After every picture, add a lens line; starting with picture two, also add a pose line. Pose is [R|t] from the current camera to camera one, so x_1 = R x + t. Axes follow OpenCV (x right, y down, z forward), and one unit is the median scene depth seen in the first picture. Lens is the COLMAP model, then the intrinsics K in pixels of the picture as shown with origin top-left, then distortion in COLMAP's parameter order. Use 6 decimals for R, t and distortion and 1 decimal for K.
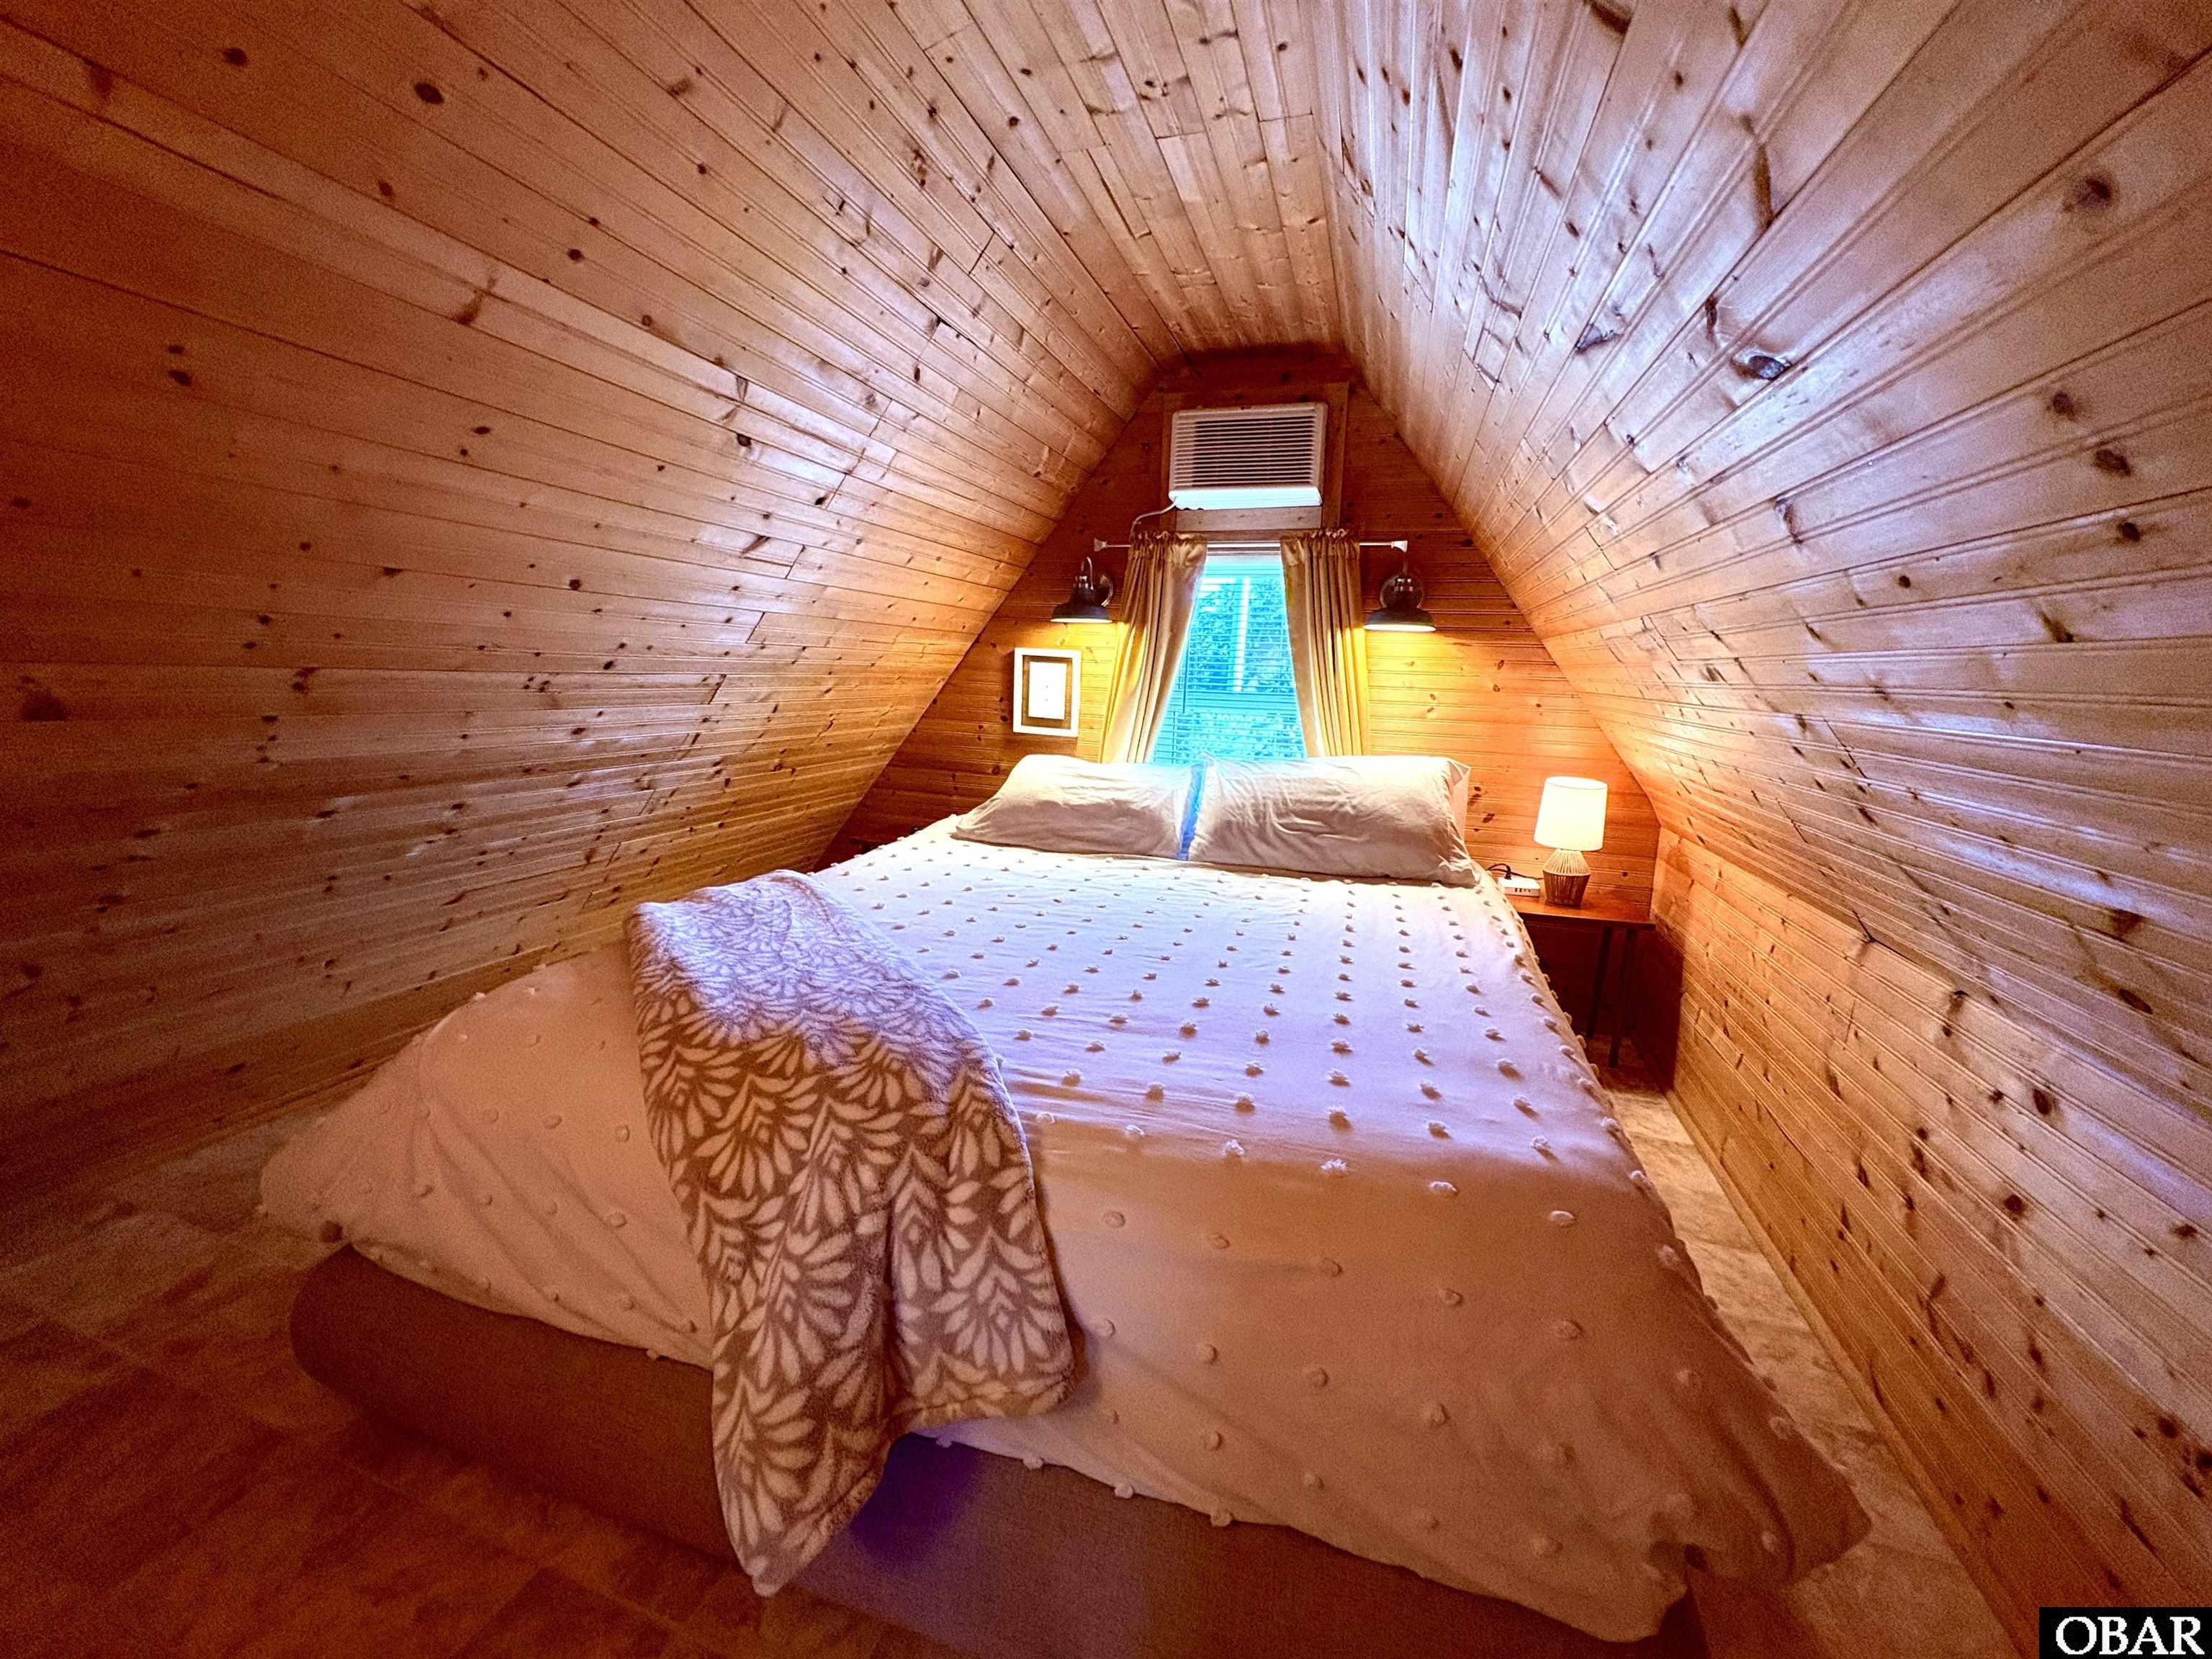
lens RADIAL K [[878.2, 0, 1106.3], [0, 878.2, 831.0], [0, 0, 1]] dist [0.003987, 0.000235]
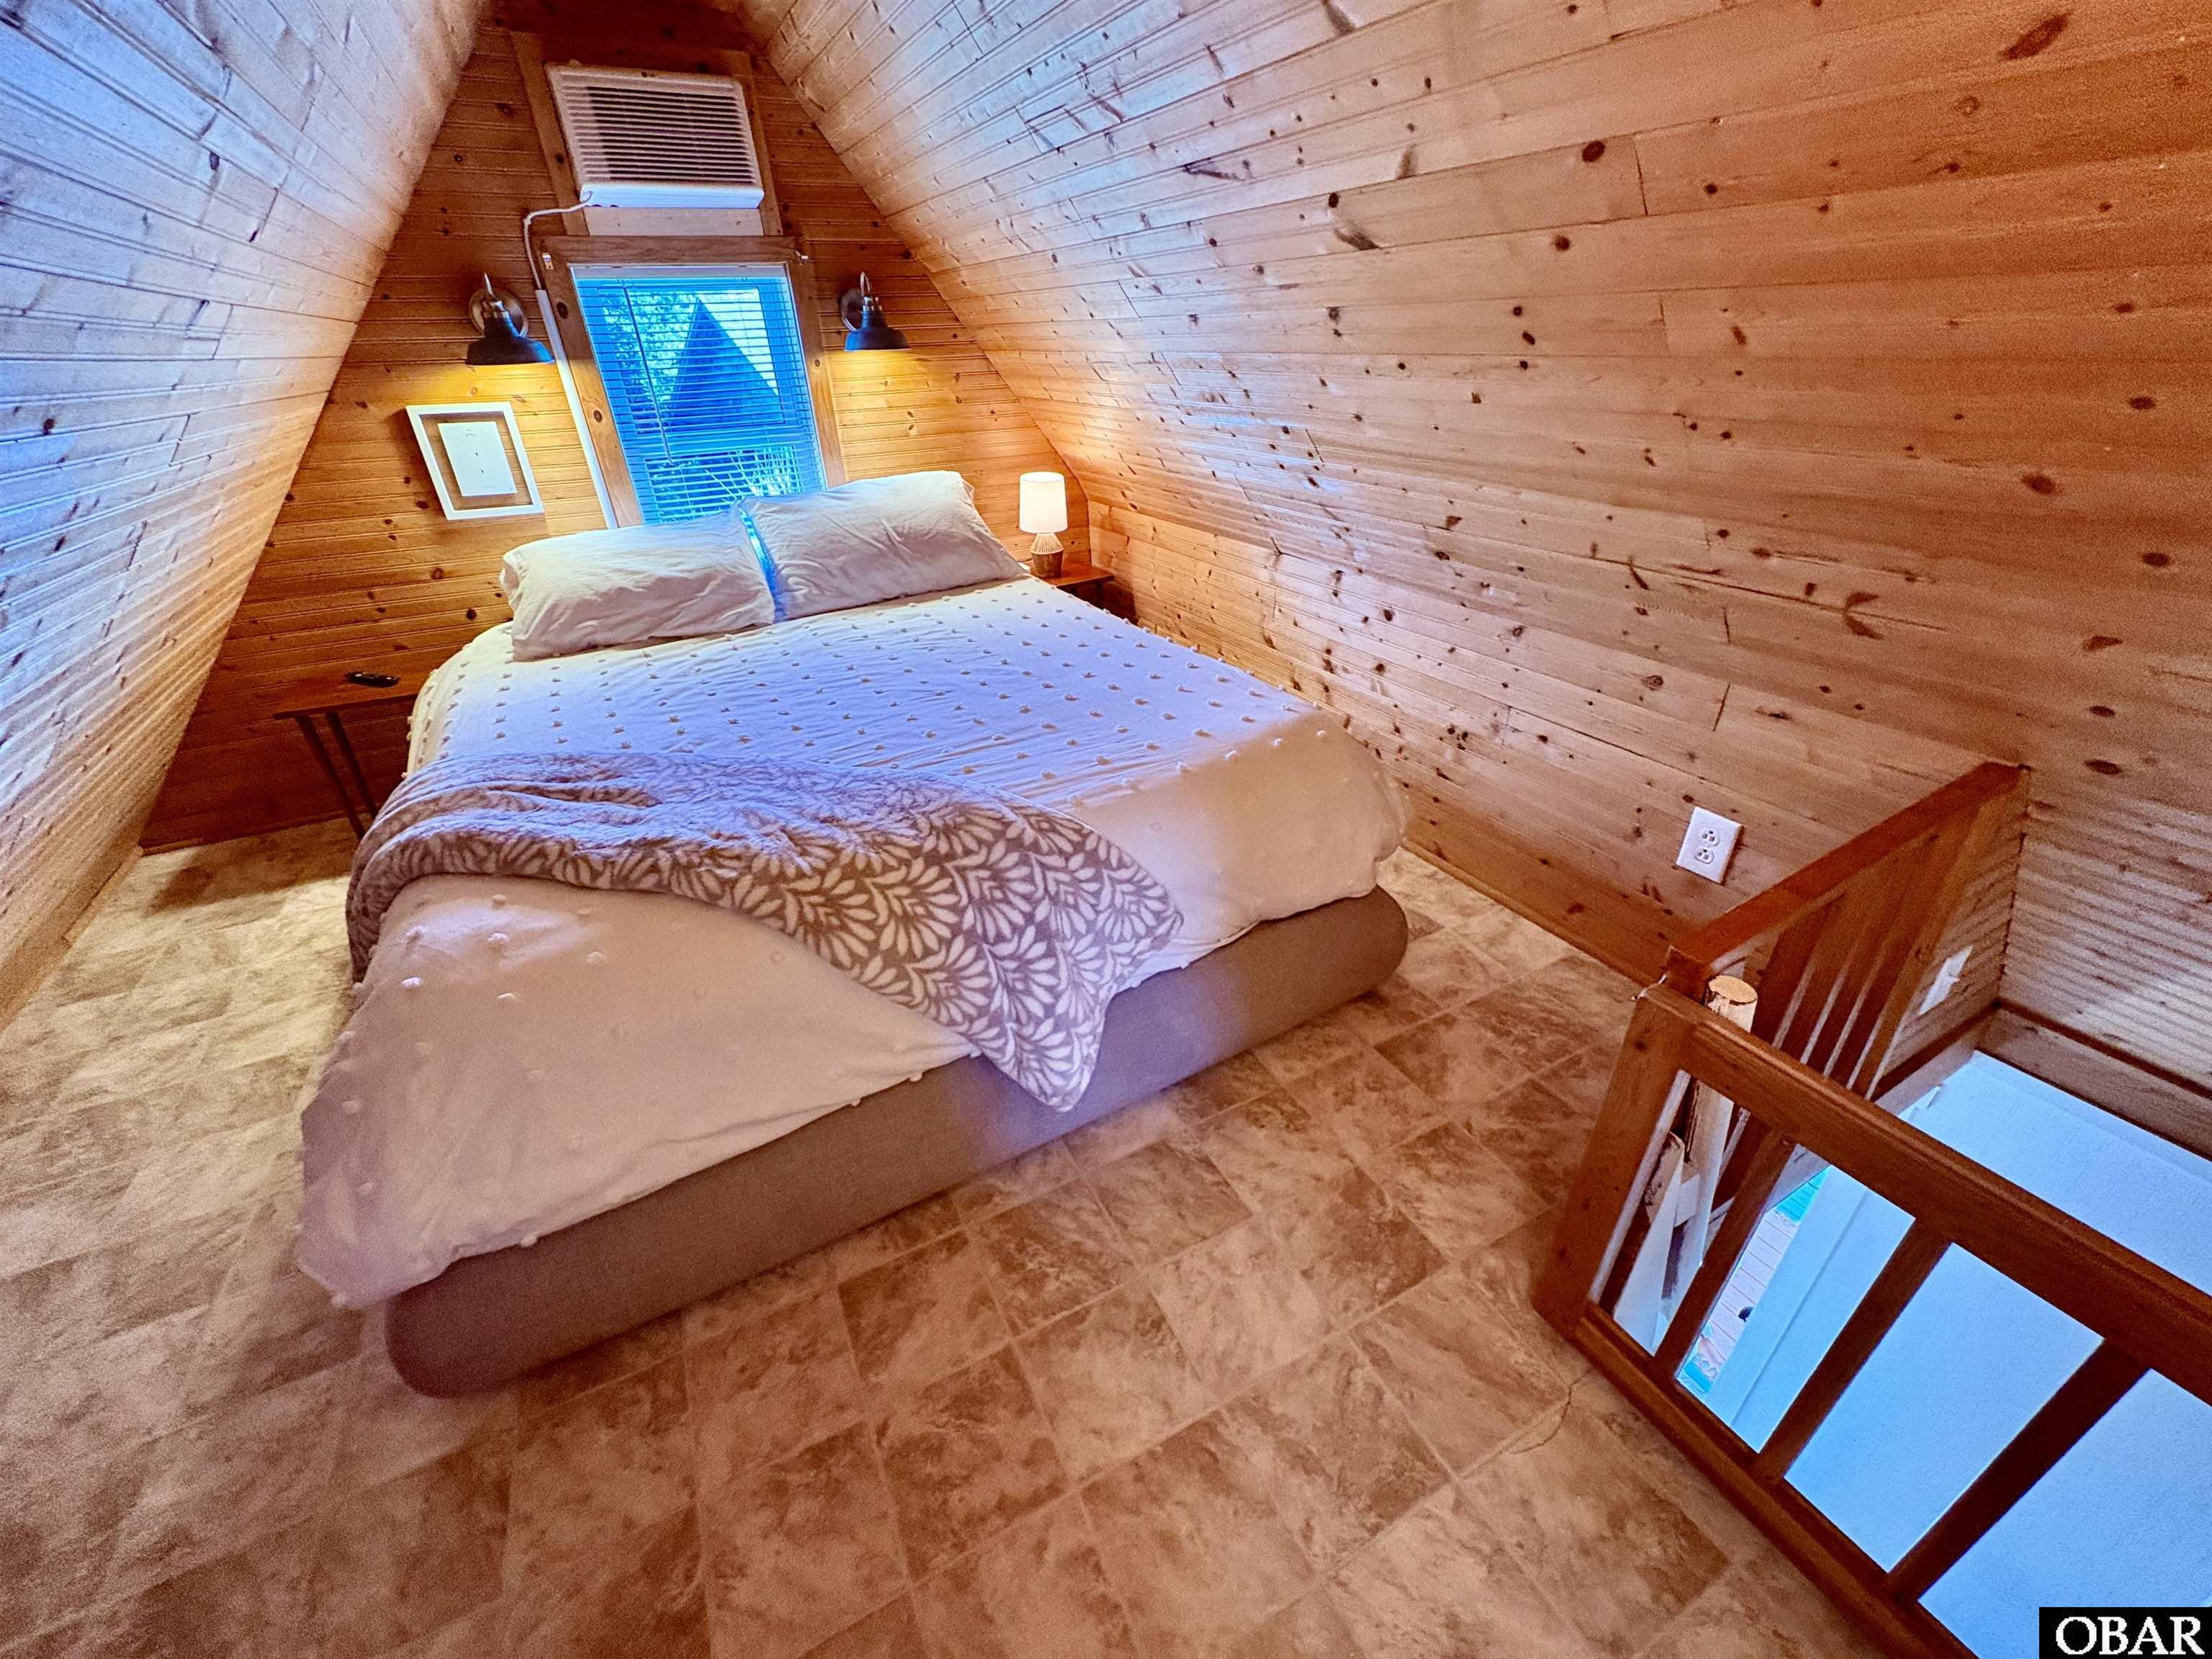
lens RADIAL K [[882.4, 0, 1106.8], [0, 882.4, 828.4], [0, 0, 1]] dist [0.002839, -0.000288]
pose [[0.682656, -0.407512, 0.606559, -0.408129], [0.188646, 0.900205, 0.392483, -0.086647], [-0.705970, -0.153506, 0.691406, -0.023460]]
